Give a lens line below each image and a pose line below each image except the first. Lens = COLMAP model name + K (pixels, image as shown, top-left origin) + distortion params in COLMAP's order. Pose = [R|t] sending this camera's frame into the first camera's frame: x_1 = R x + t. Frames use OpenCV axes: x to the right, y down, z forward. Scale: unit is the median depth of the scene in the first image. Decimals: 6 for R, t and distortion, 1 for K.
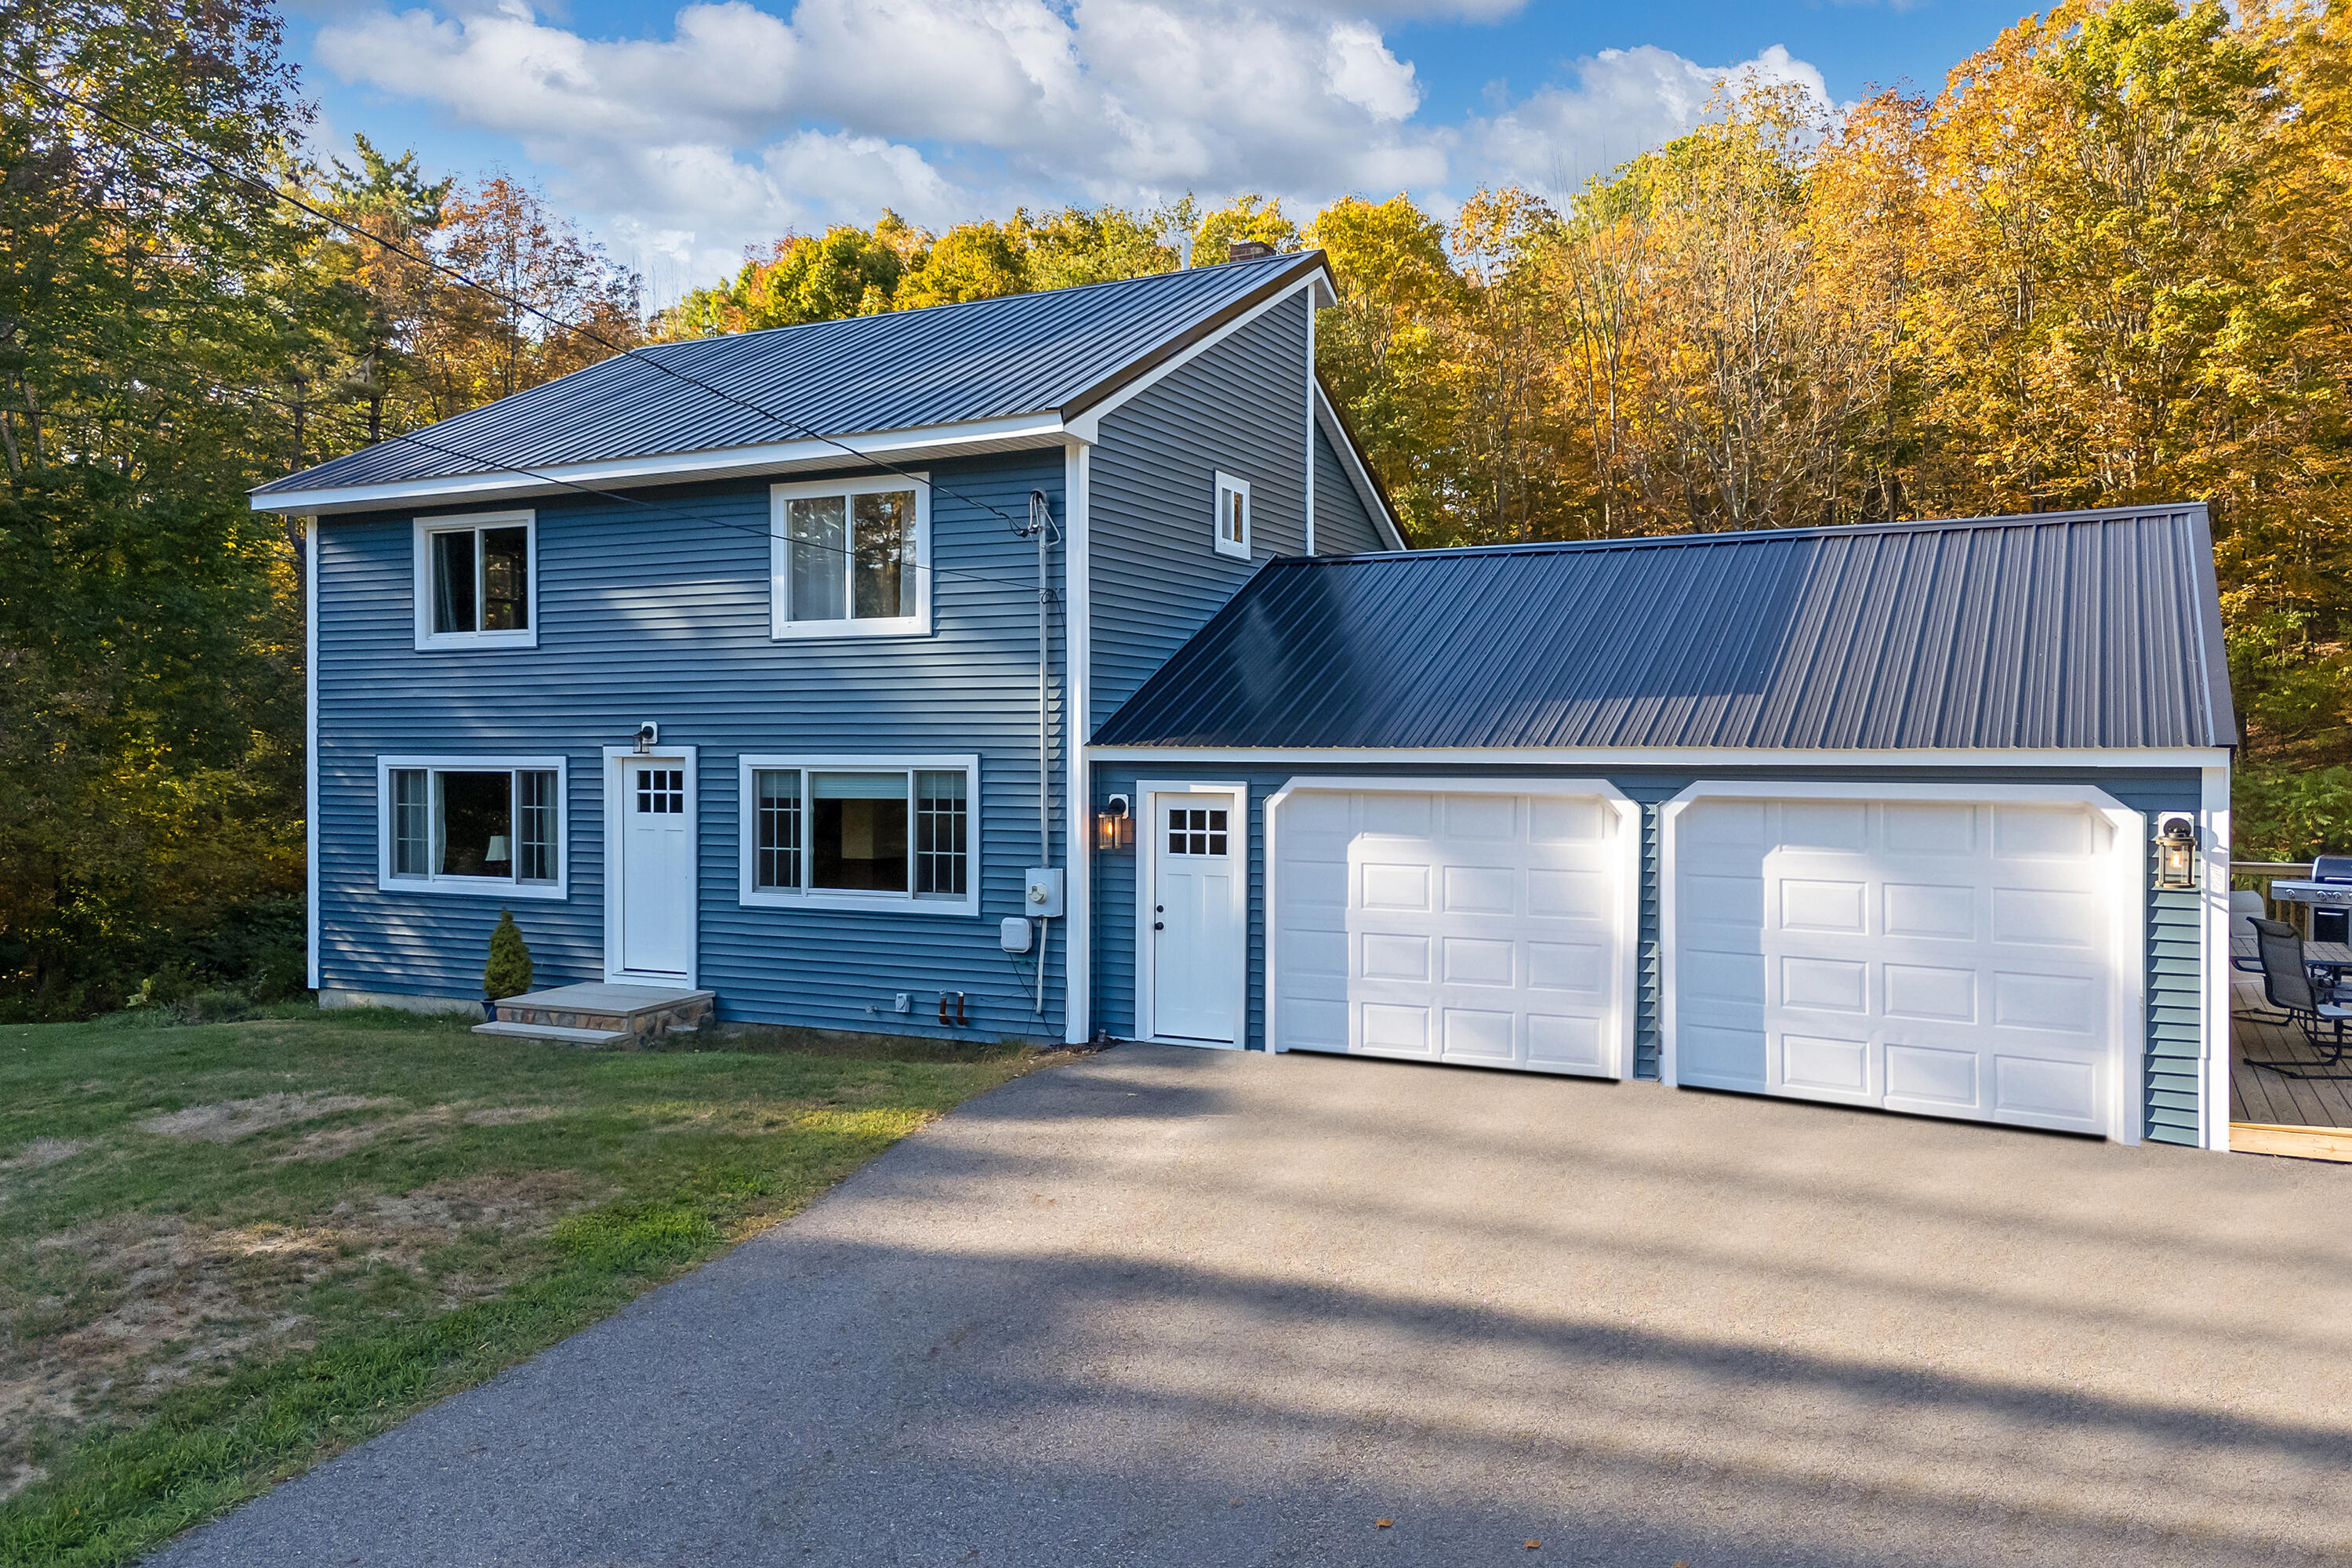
lens RADIAL K [[1714.9, 0, 1167.1], [0, 1714.9, 785.6], [0, 0, 1]] dist [0.127087, -0.186050]
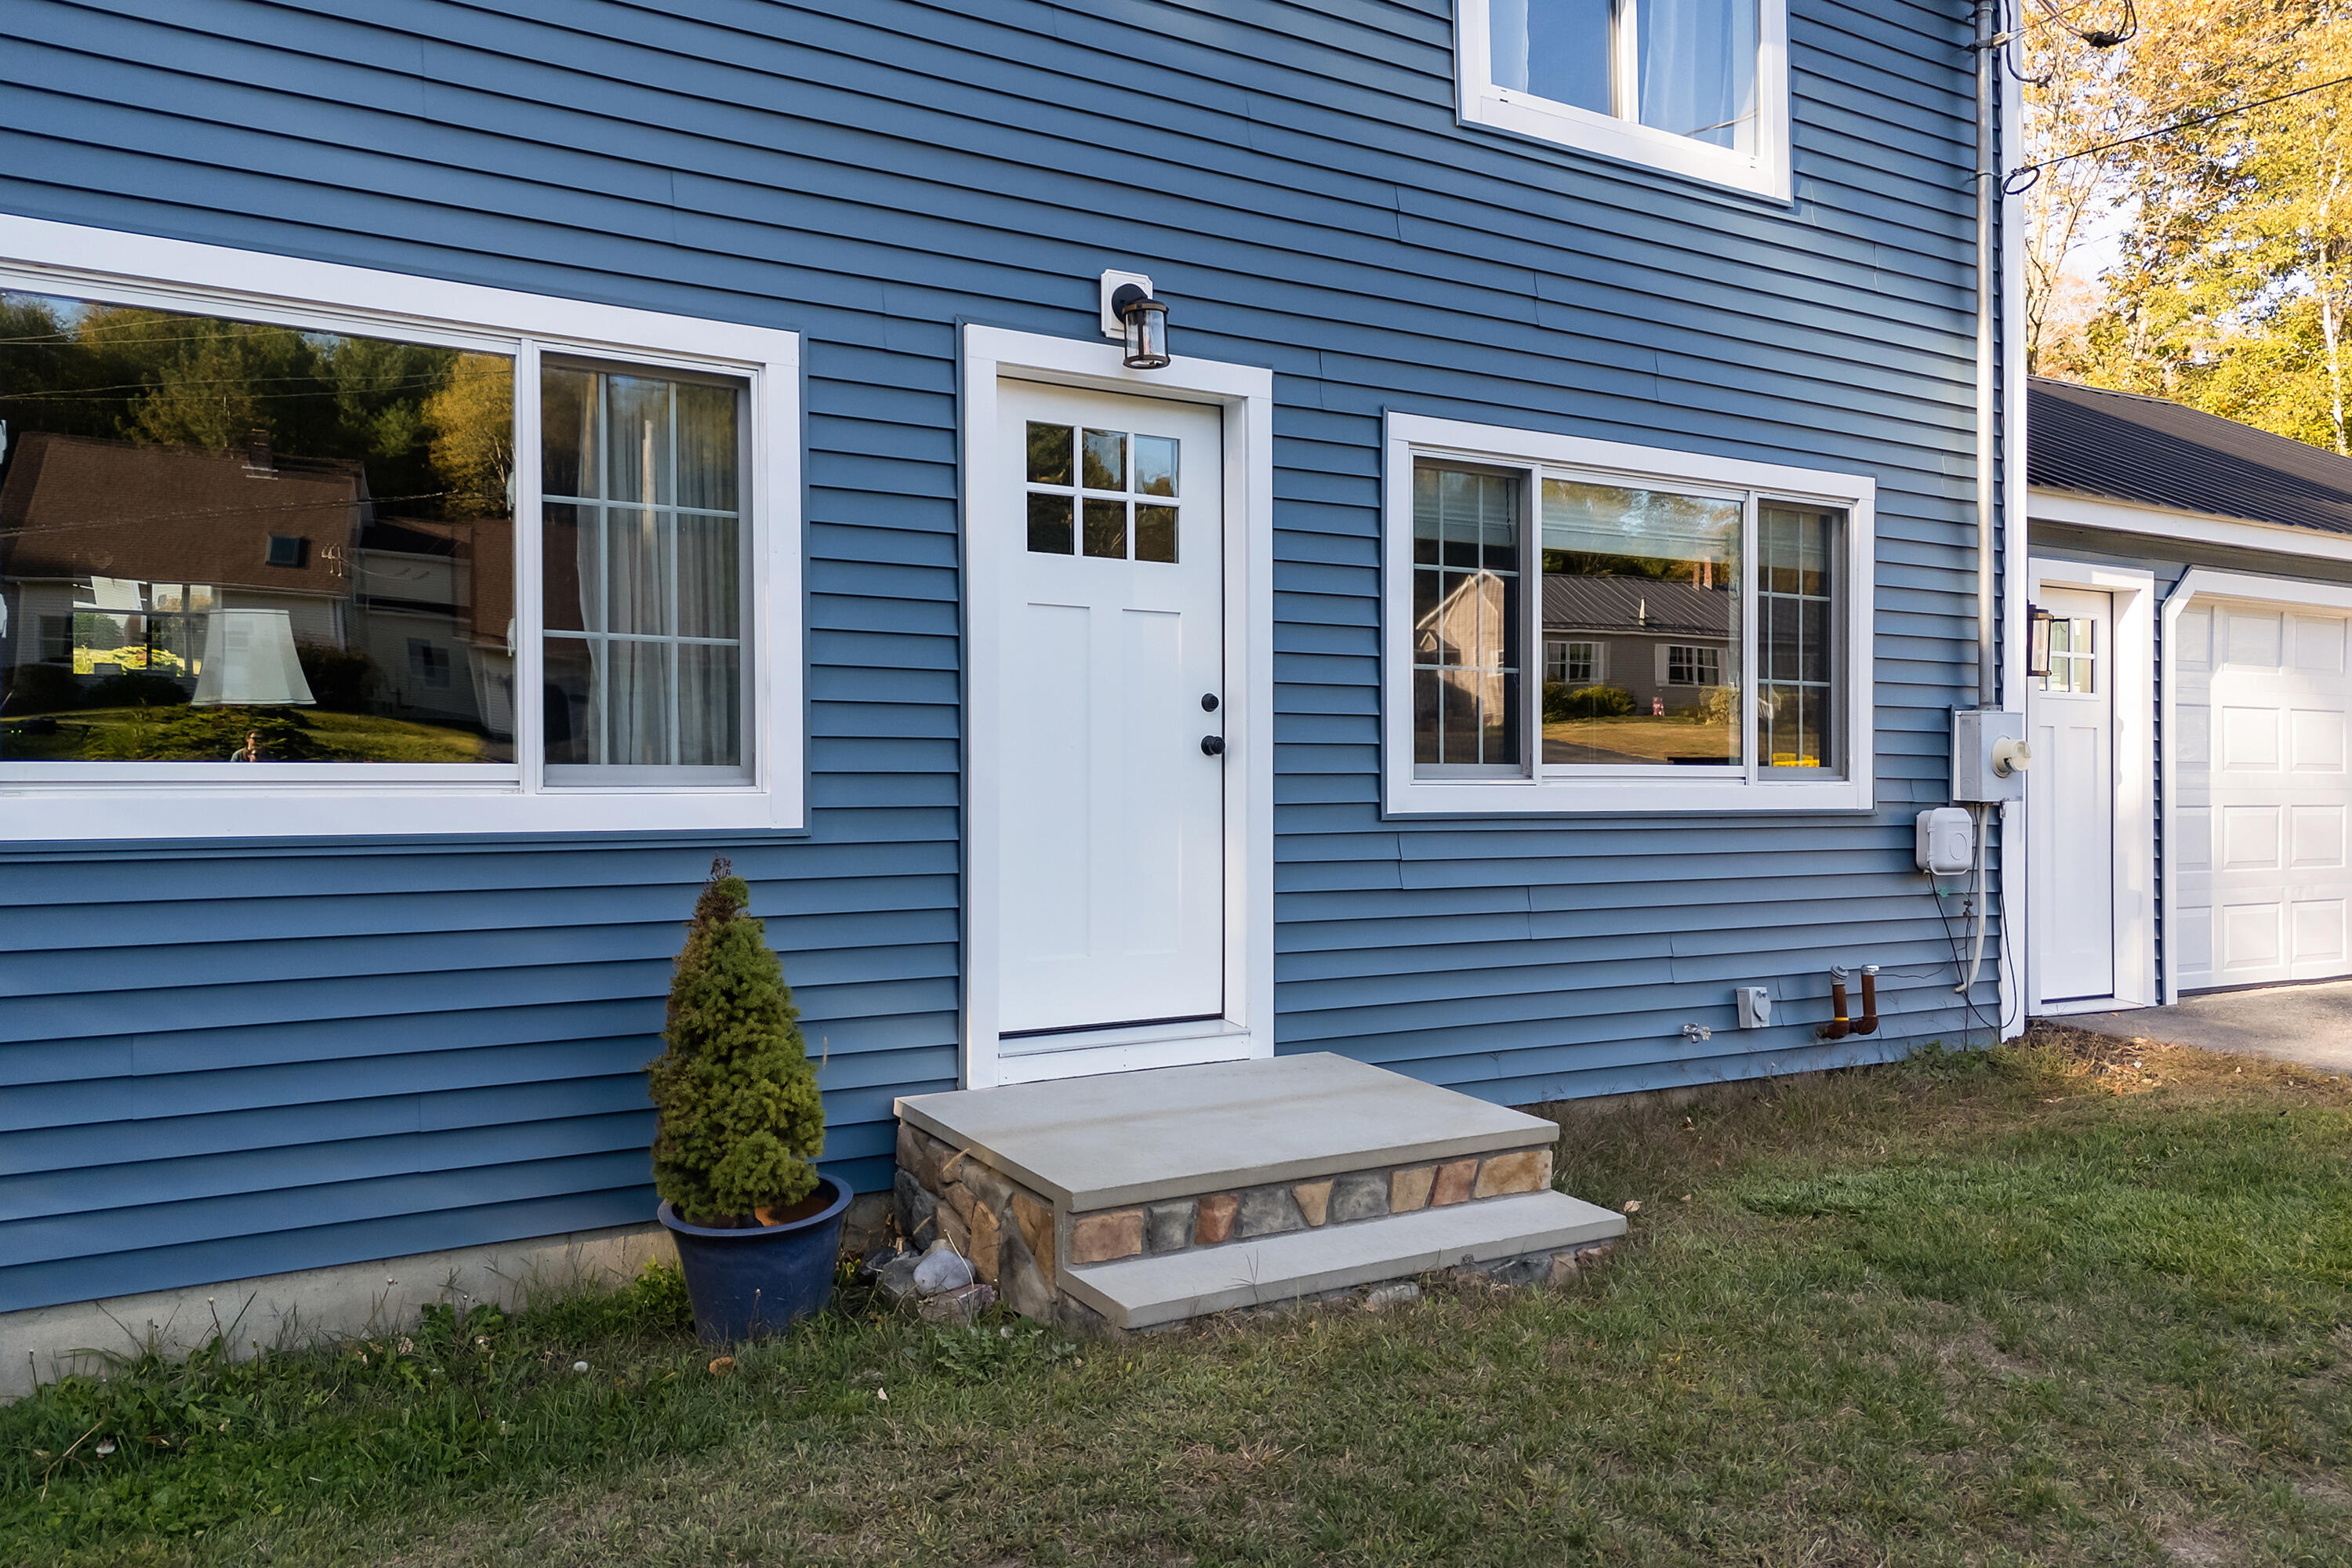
lens RADIAL K [[1714.9, 0, 1167.1], [0, 1714.9, 785.6], [0, 0, 1]] dist [0.127087, -0.186050]
pose [[0.543236, -0.001584, 0.839579, -0.611508], [0.017527, 0.999802, -0.009454, 0.068039], [-0.839397, 0.019851, 0.543156, 0.874025]]
